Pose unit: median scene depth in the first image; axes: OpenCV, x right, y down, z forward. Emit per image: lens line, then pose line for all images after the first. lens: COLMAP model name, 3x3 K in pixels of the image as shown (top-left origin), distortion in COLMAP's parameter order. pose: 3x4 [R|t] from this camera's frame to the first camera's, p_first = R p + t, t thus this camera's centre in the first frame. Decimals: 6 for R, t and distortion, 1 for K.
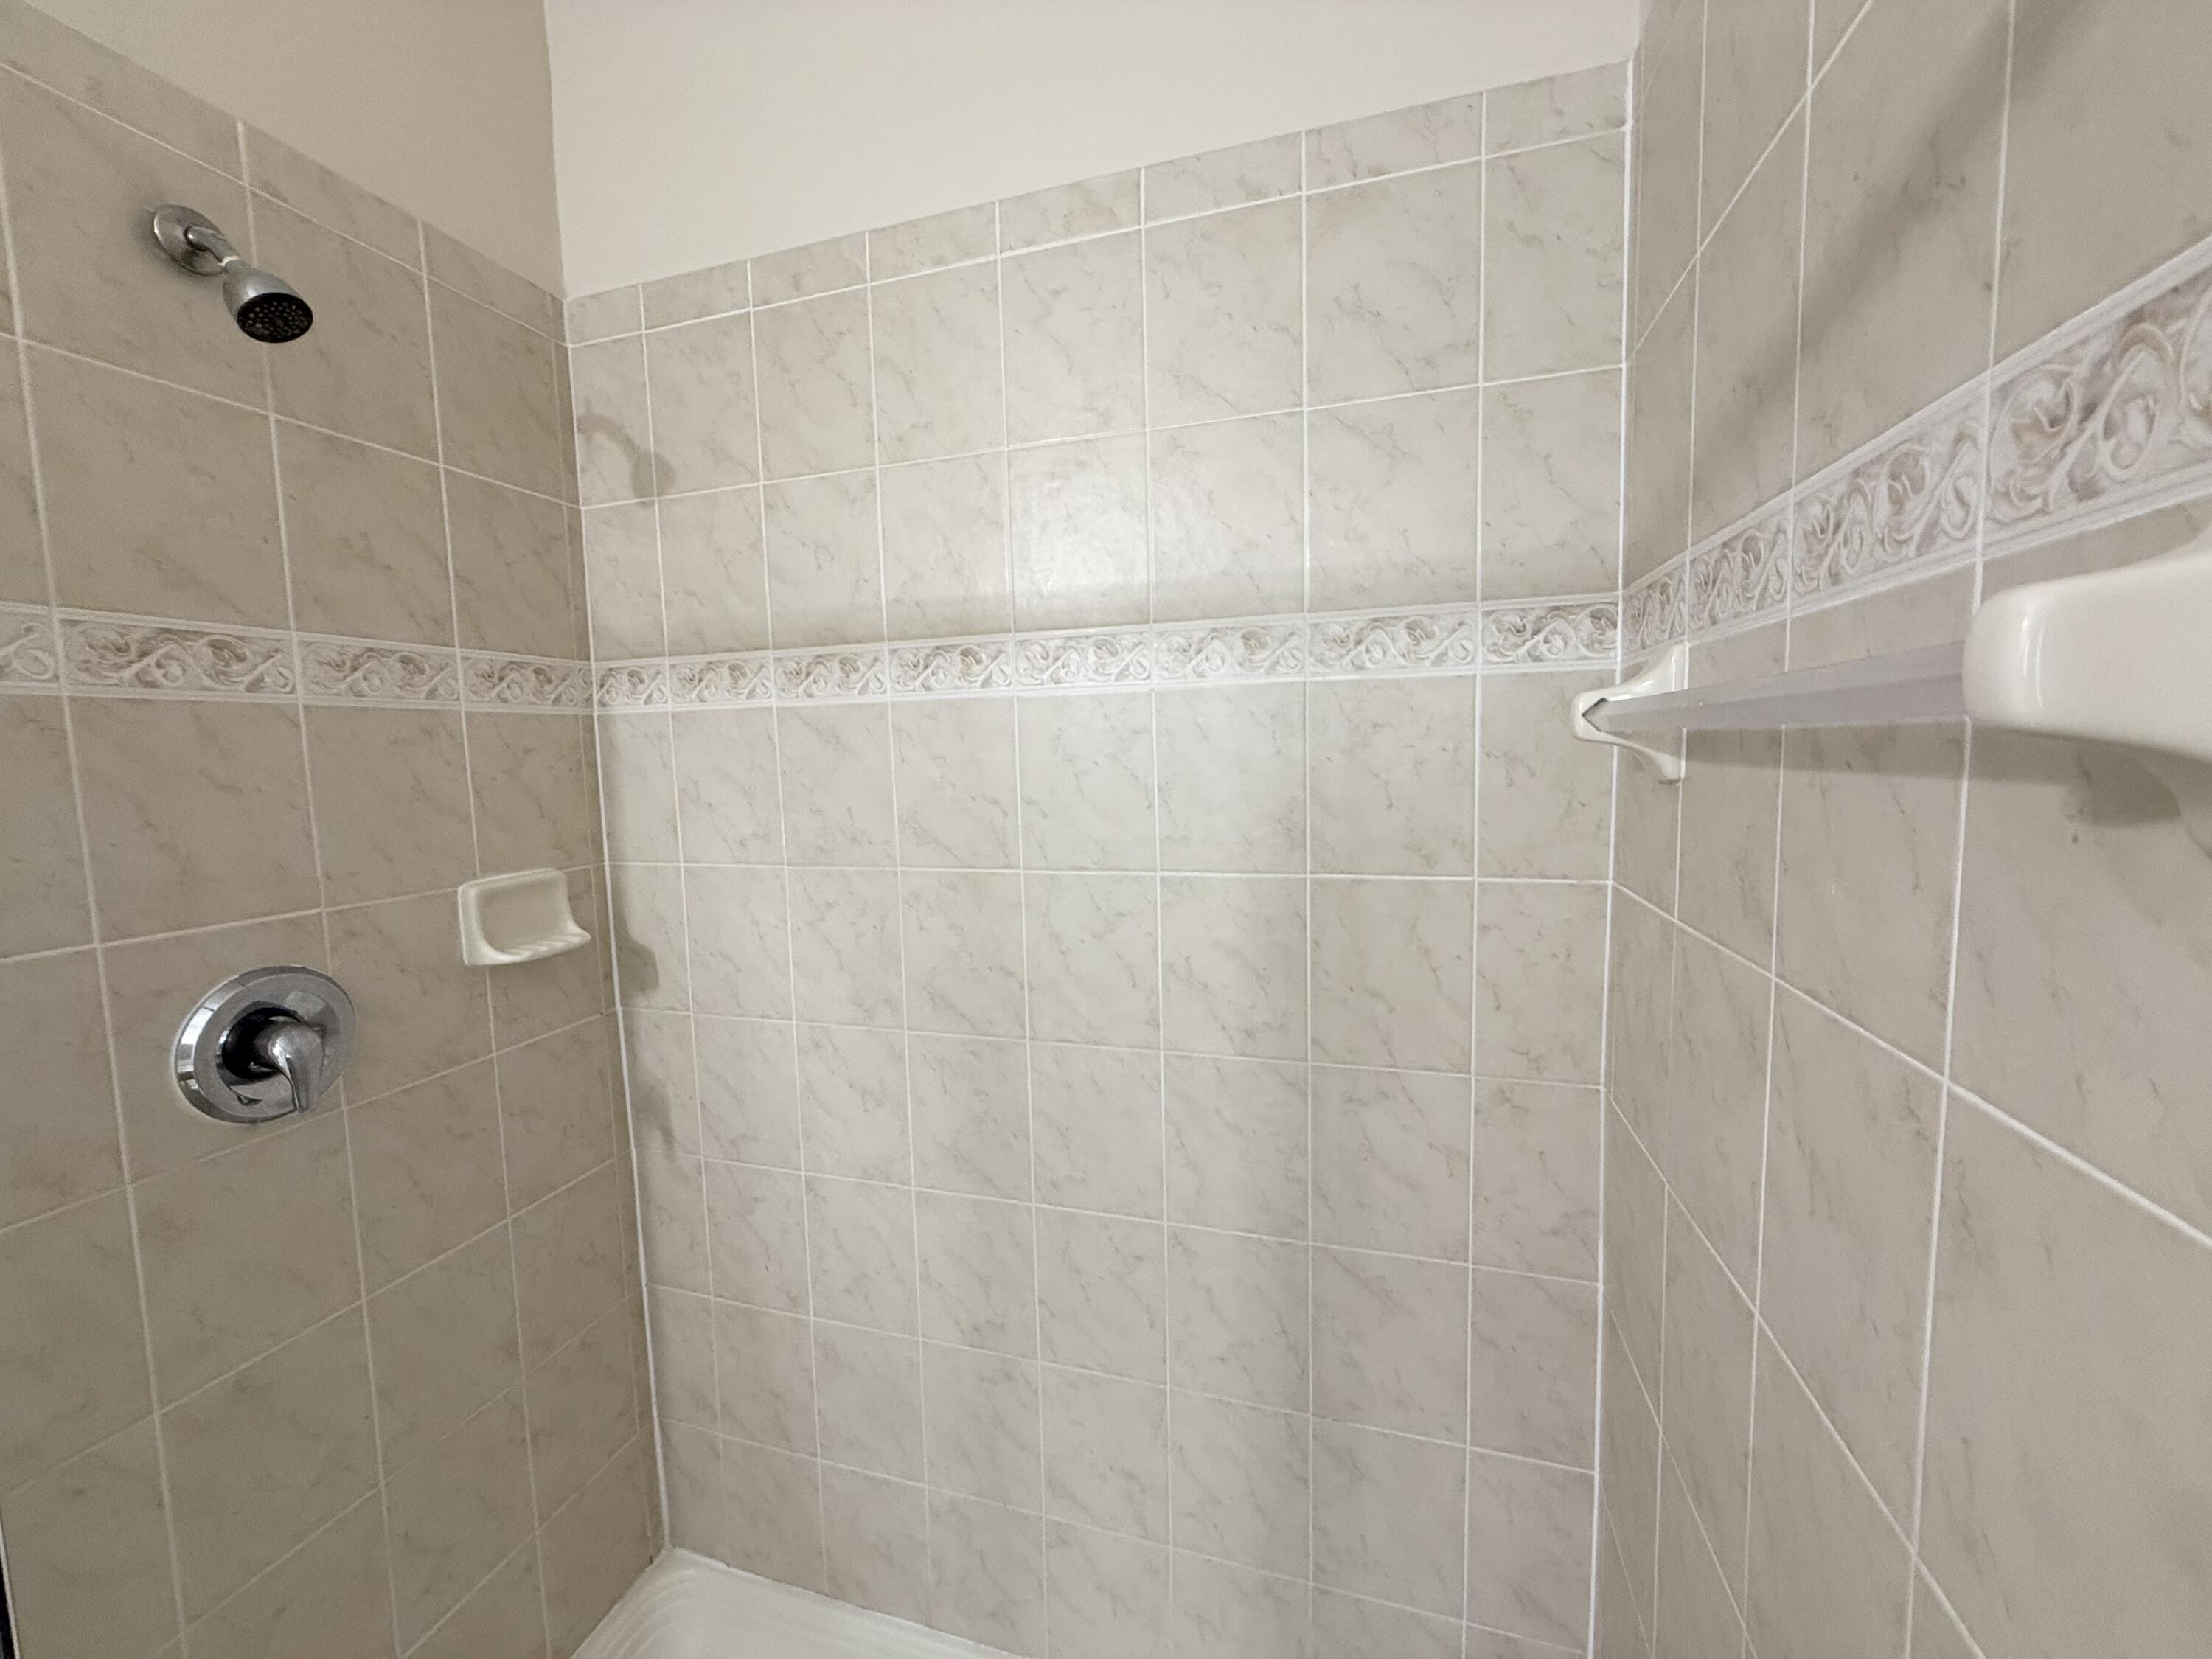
lens RADIAL K [[885.0, 0, 1102.2], [0, 885.0, 829.1], [0, 0, 1]] dist [-0.001552, 0.000131]
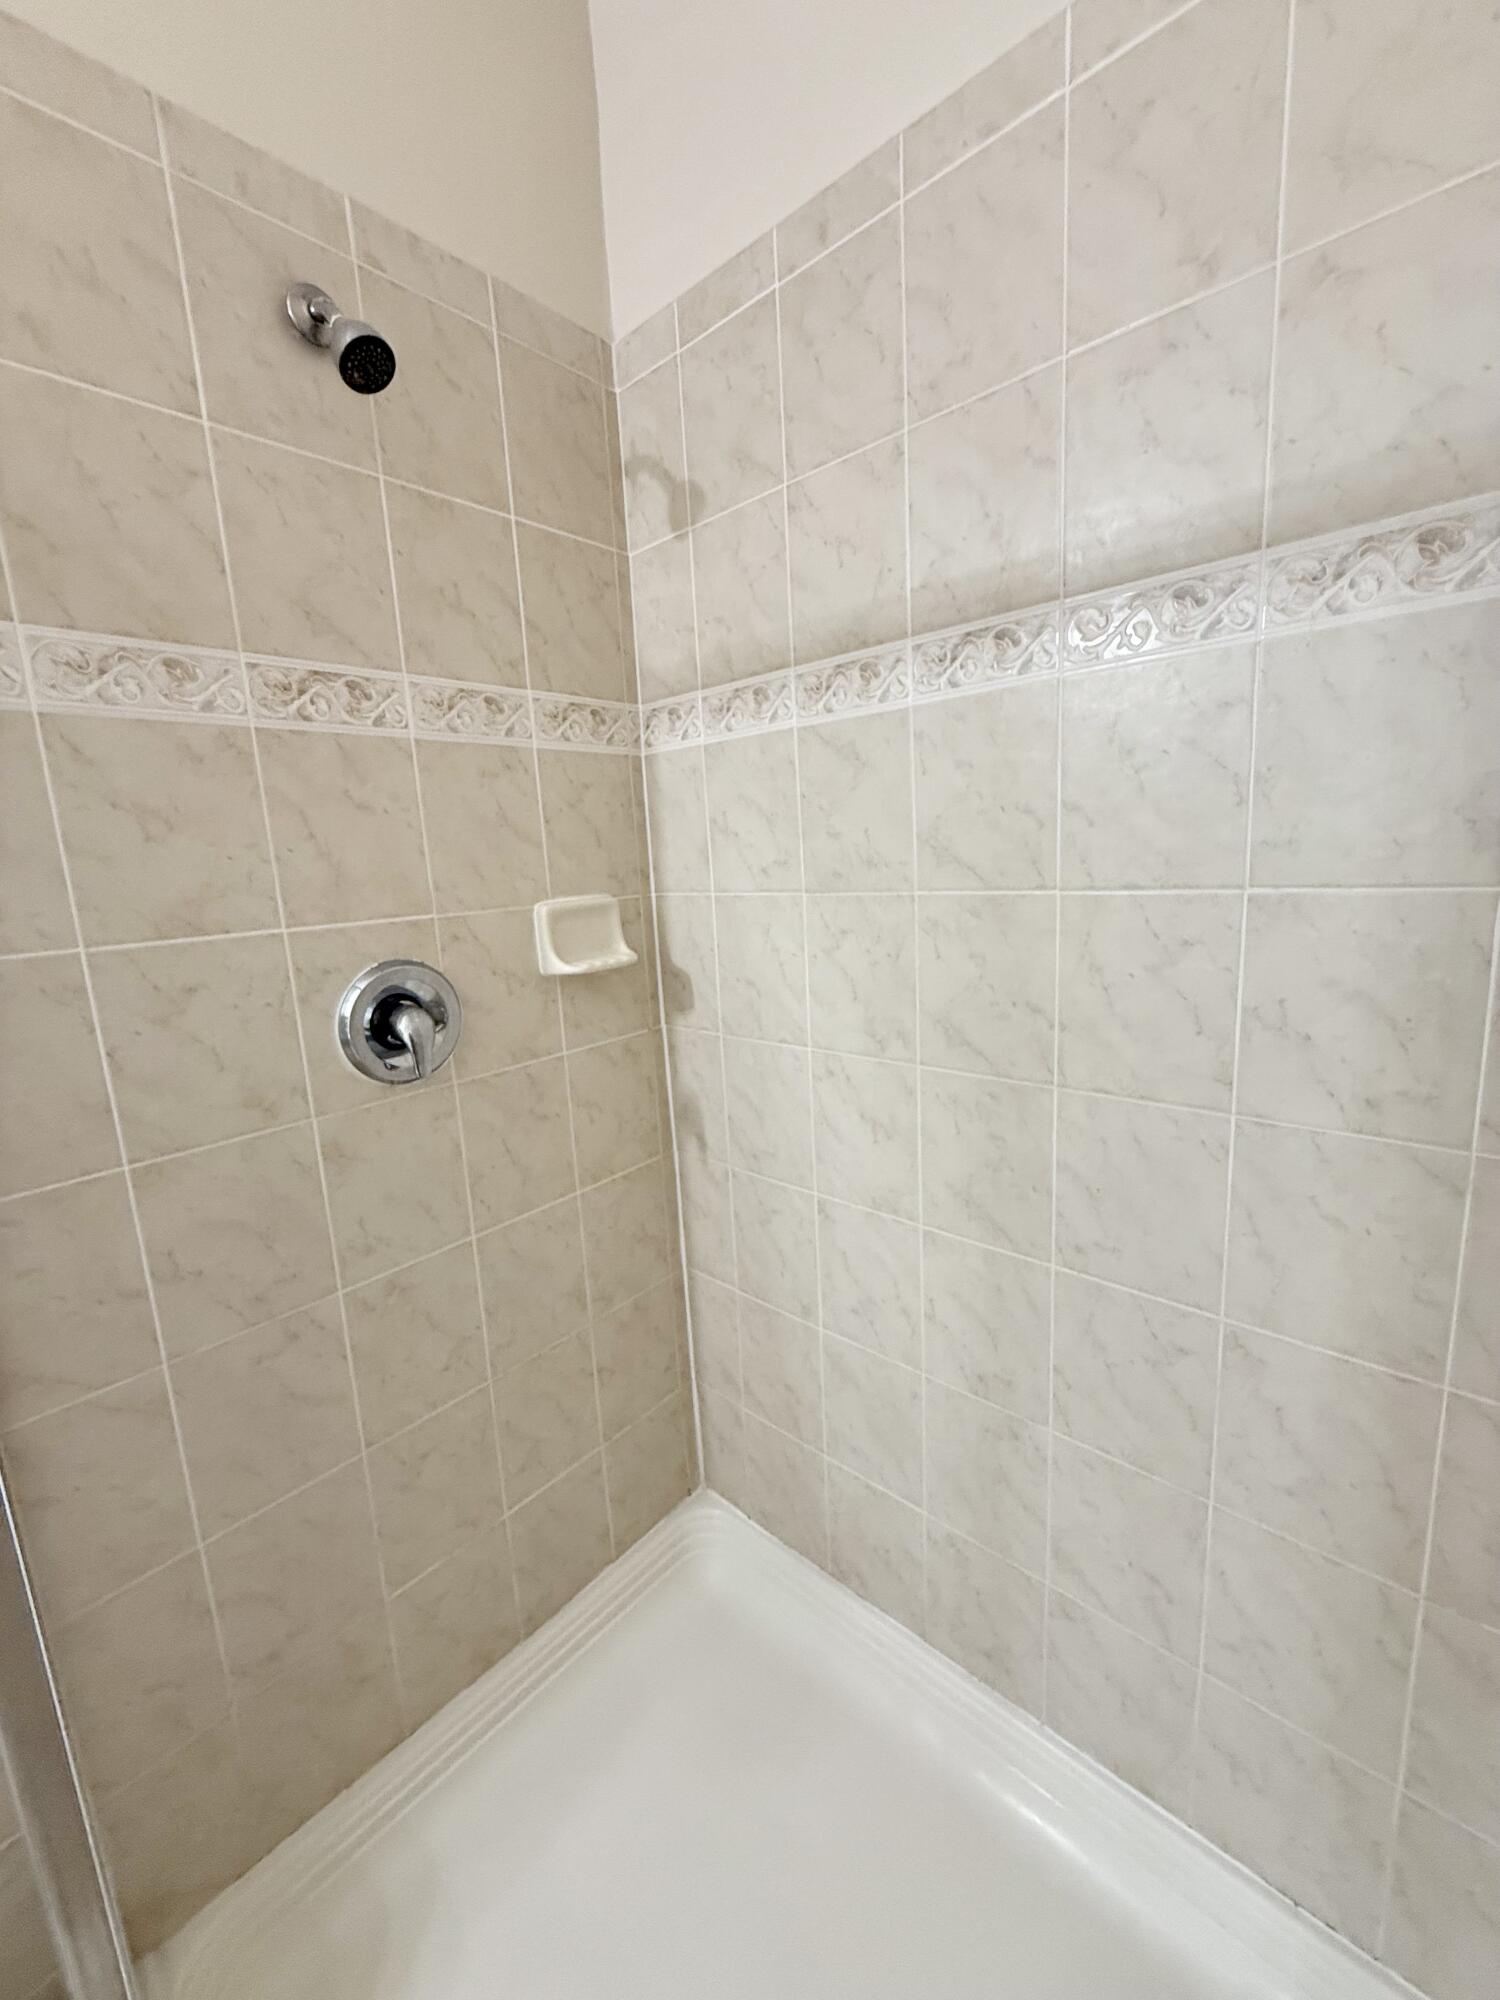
lens RADIAL K [[800.2, 0, 749.8], [0, 800.2, 1000.2], [0, 0, 1]] dist [-0.001552, 0.000131]
pose [[0.906353, 0.053623, -0.419105, -0.031455], [-0.008141, 0.993946, 0.109565, 0.070238], [0.422444, -0.095893, 0.901302, 0.166497]]
